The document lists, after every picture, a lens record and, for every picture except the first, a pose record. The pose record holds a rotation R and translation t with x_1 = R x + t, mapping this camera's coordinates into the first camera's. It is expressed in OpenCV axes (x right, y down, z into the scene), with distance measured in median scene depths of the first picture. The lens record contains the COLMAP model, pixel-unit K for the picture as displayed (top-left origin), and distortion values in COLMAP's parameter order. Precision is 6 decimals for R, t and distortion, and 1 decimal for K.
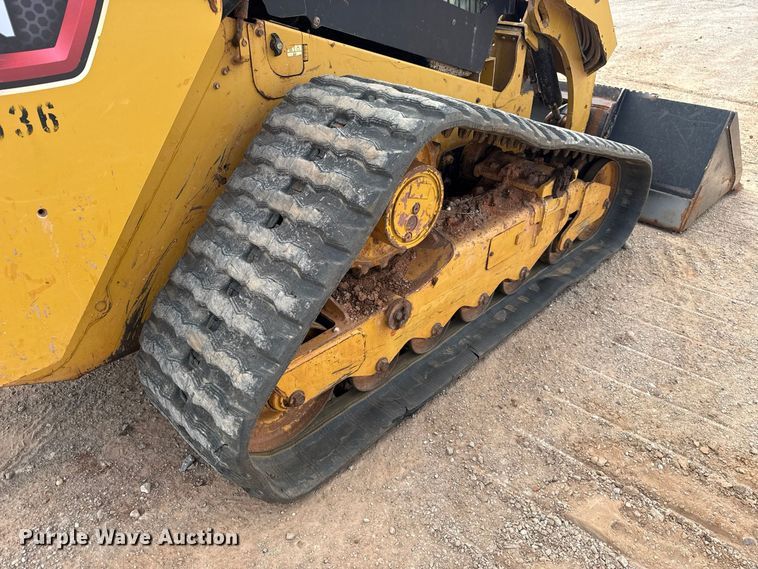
lens RADIAL K [[530.1, 0, 372.1], [0, 530.1, 288.8], [0, 0, 1]] dist [0.046347, -0.052716]
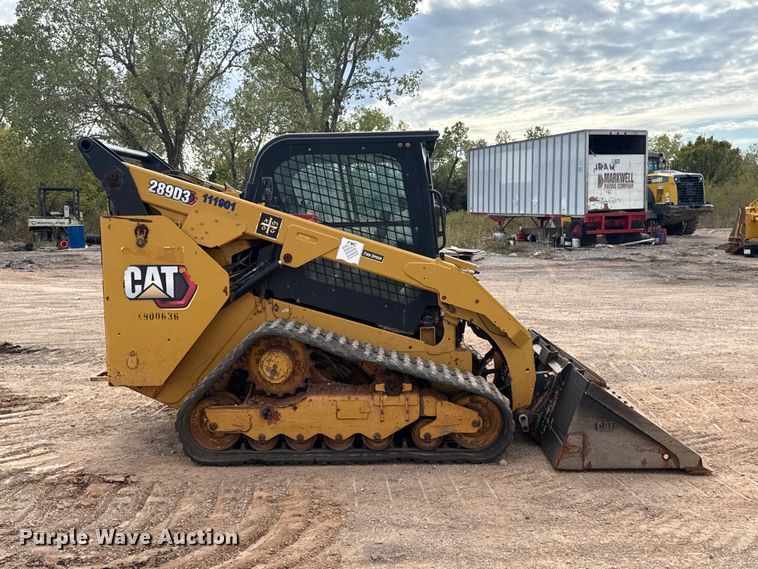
lens RADIAL K [[800.1, 0, 371.2], [0, 800.1, 281.2], [0, 0, 1]] dist [0.063064, 0.000000]
pose [[0.688941, 0.045892, -0.723363, 2.303389], [-0.375821, 0.875977, -0.302362, 0.348999], [0.619774, 0.480164, 0.620744, -0.945925]]
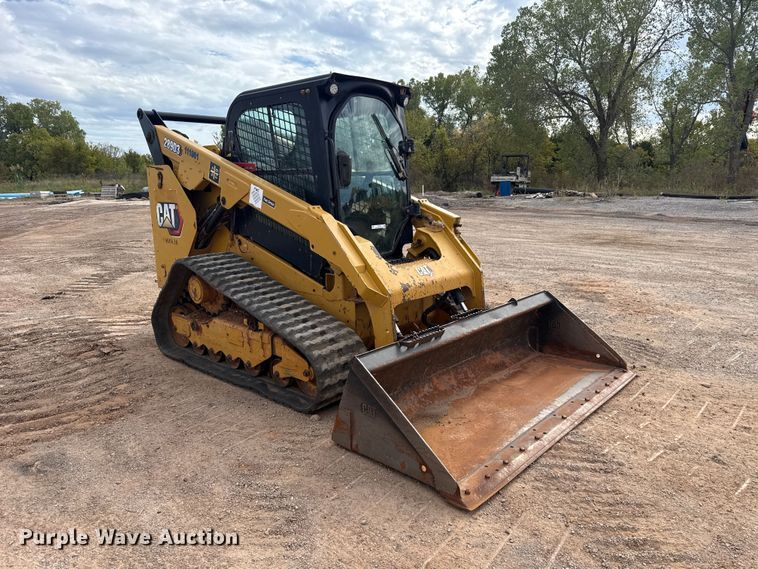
lens RADIAL K [[530.1, 0, 380.5], [0, 530.1, 290.6], [0, 0, 1]] dist [0.046347, -0.052716]
pose [[0.057432, 0.200402, -0.978029, 2.334747], [-0.530779, 0.835850, 0.140100, -0.846941], [0.845562, 0.511071, 0.154374, 1.046709]]
